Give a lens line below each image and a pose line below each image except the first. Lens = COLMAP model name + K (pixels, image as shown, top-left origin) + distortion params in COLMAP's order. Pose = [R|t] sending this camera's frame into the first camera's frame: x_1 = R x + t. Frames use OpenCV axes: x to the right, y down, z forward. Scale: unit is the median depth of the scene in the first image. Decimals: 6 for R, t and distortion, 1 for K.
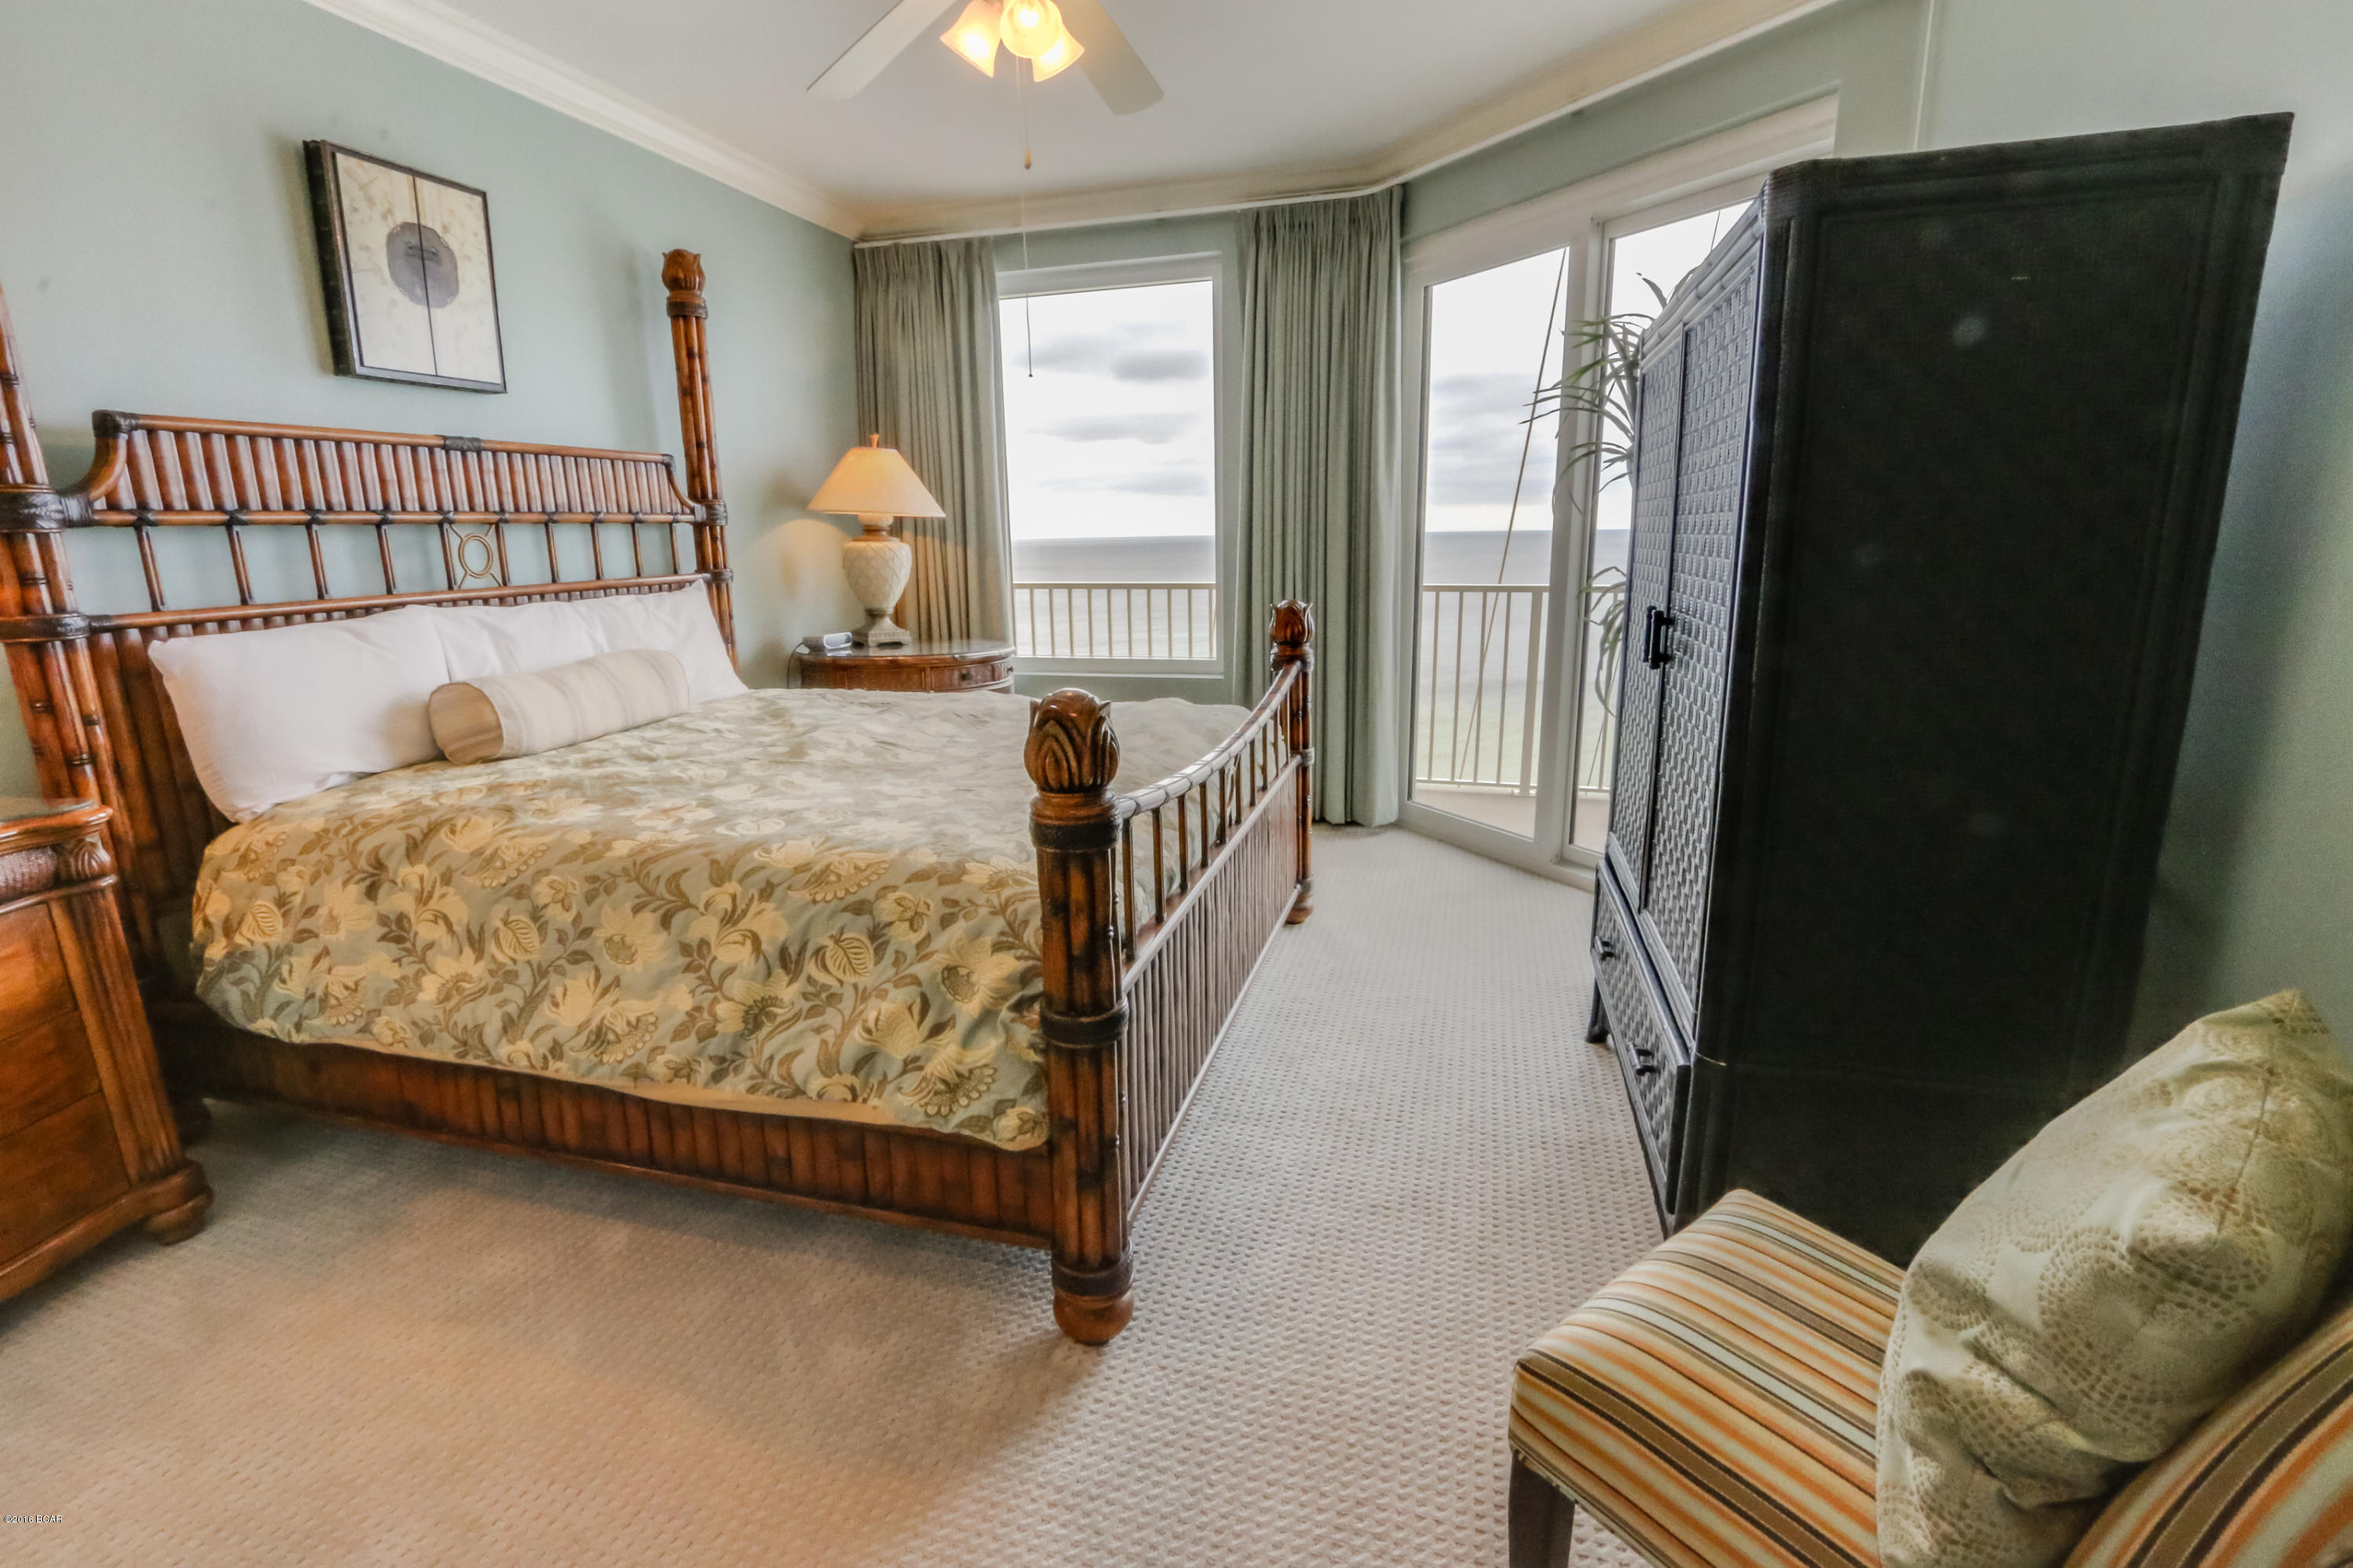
lens RADIAL K [[1073.1, 0, 1176.3], [0, 1073.1, 787.5], [0, 0, 1]] dist [-0.013854, 0.000511]
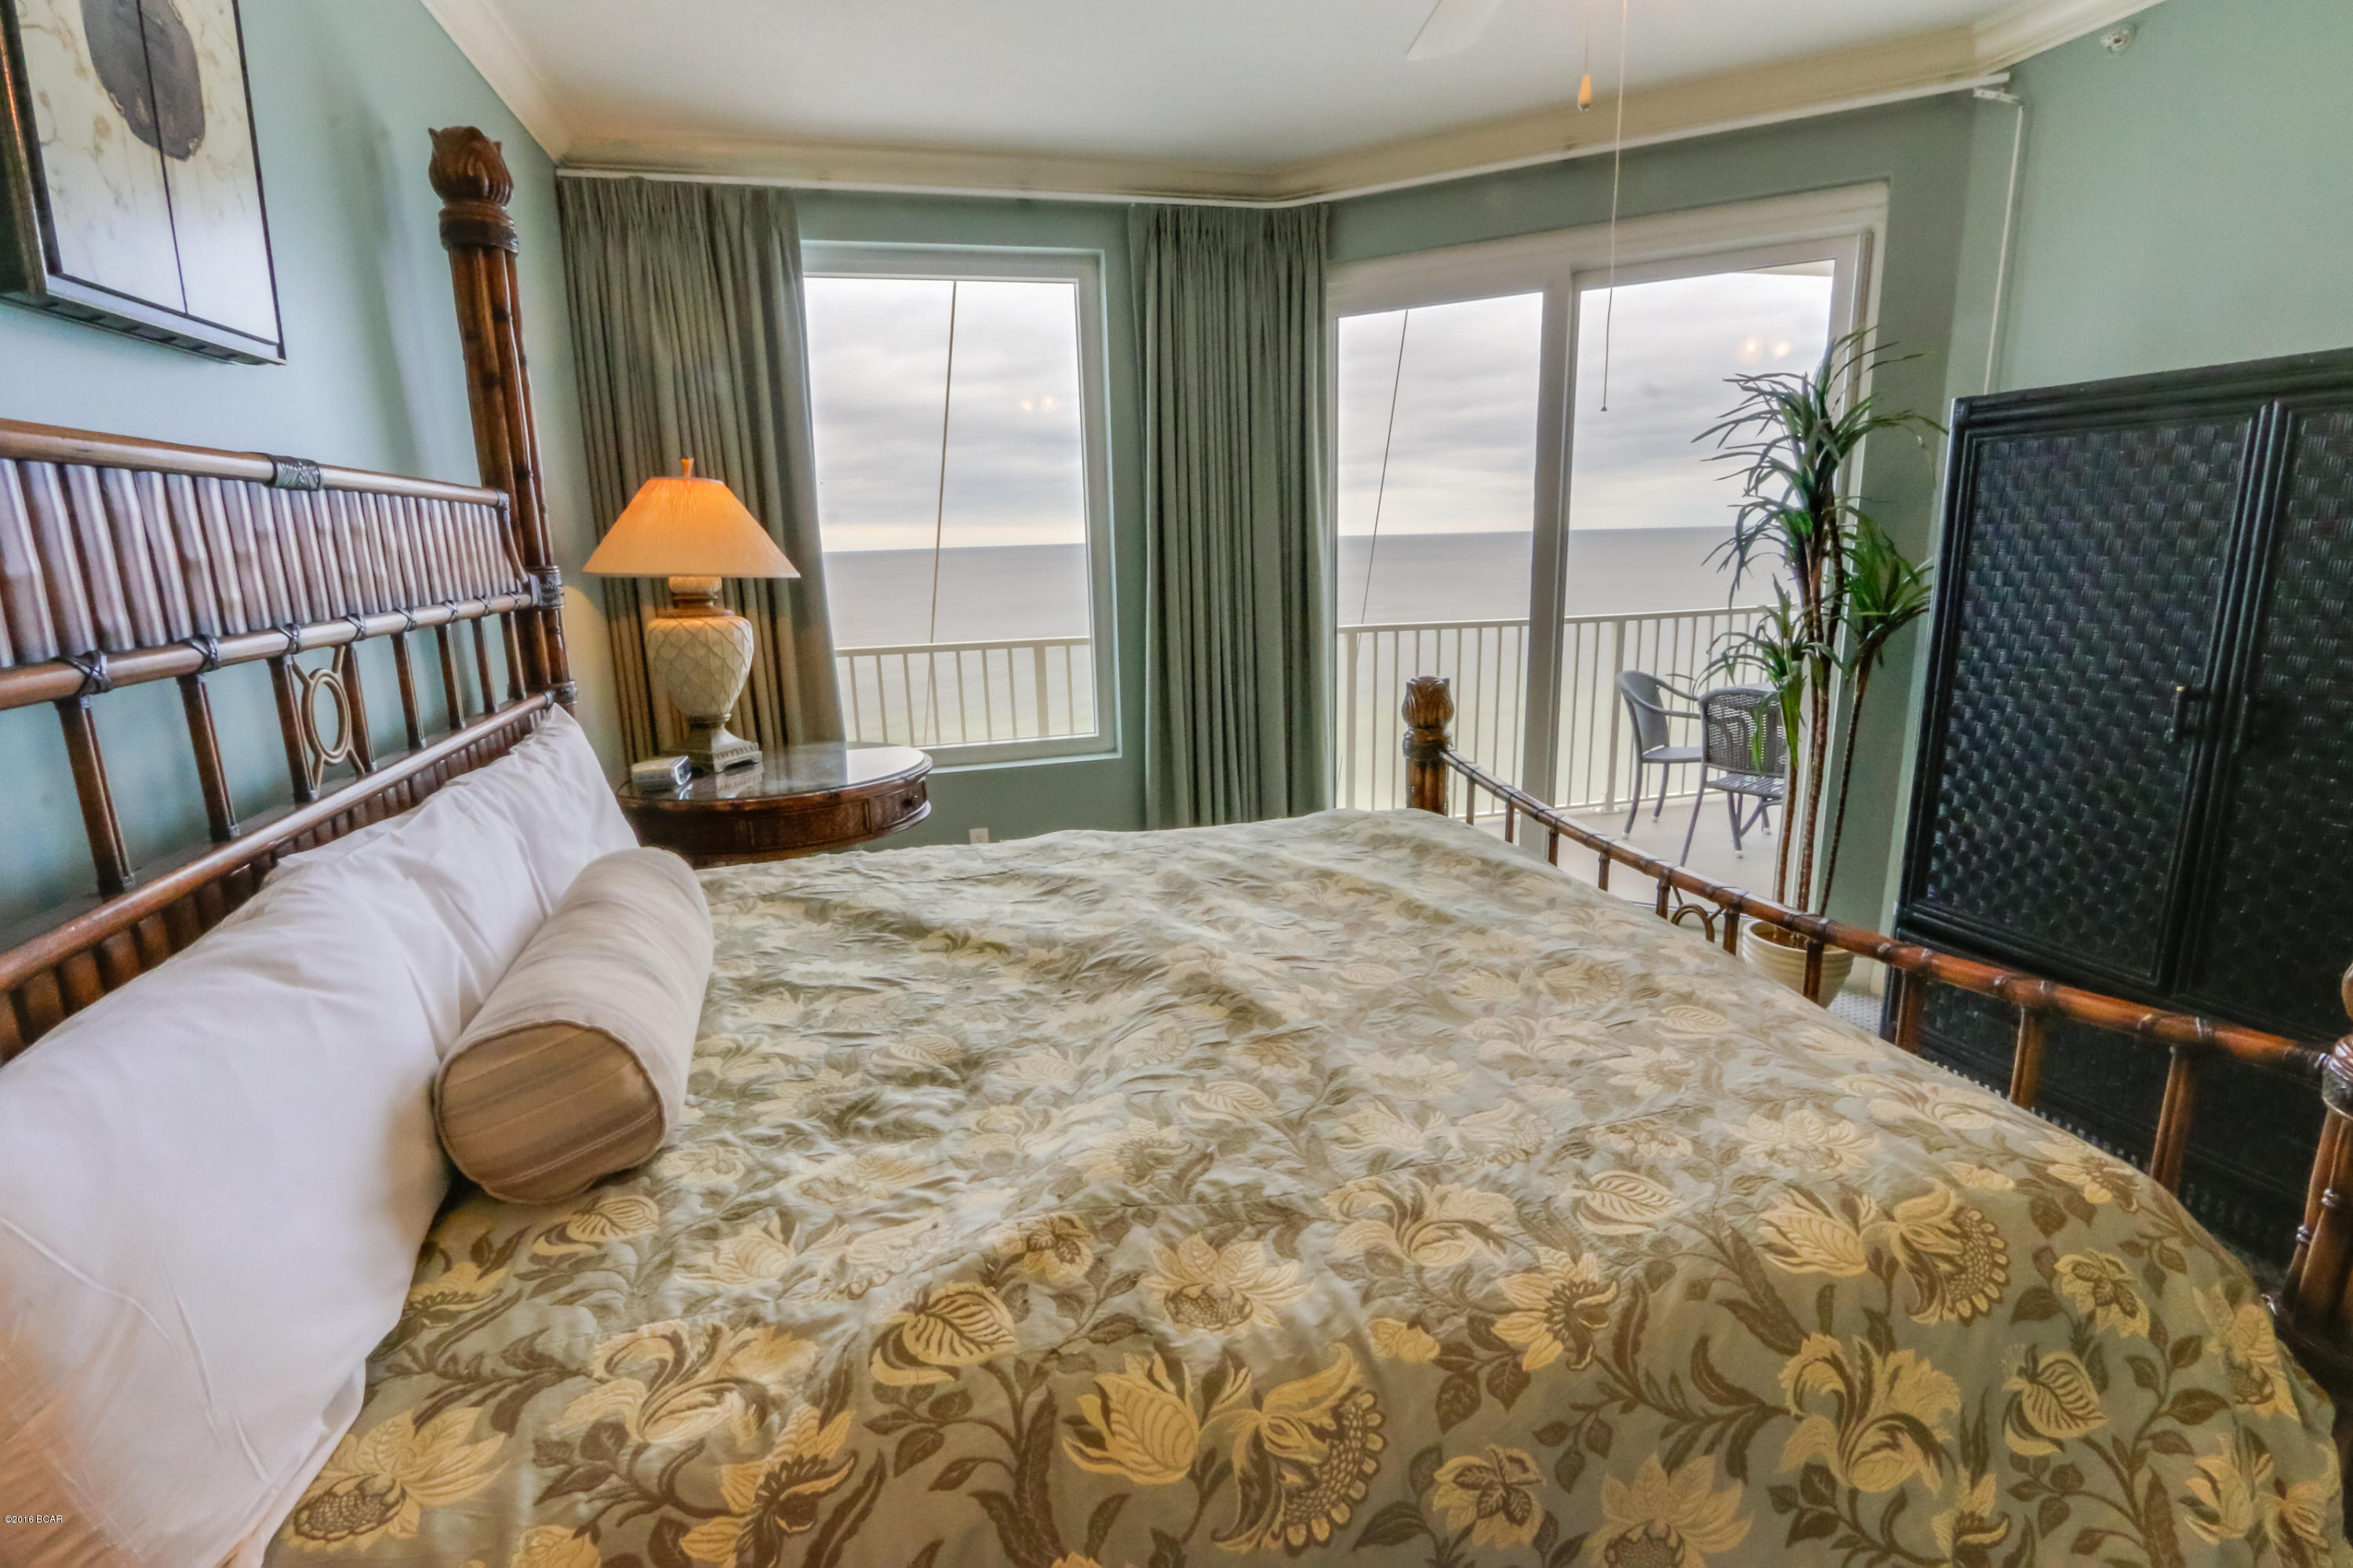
lens RADIAL K [[1073.1, 0, 1177.3], [0, 1073.1, 783.1], [0, 0, 1]] dist [-0.013854, 0.000511]
pose [[0.856787, -0.121641, 0.501119, -0.400139], [0.132964, 0.991033, 0.013229, -0.102099], [-0.498234, 0.055296, 0.865277, 0.296527]]
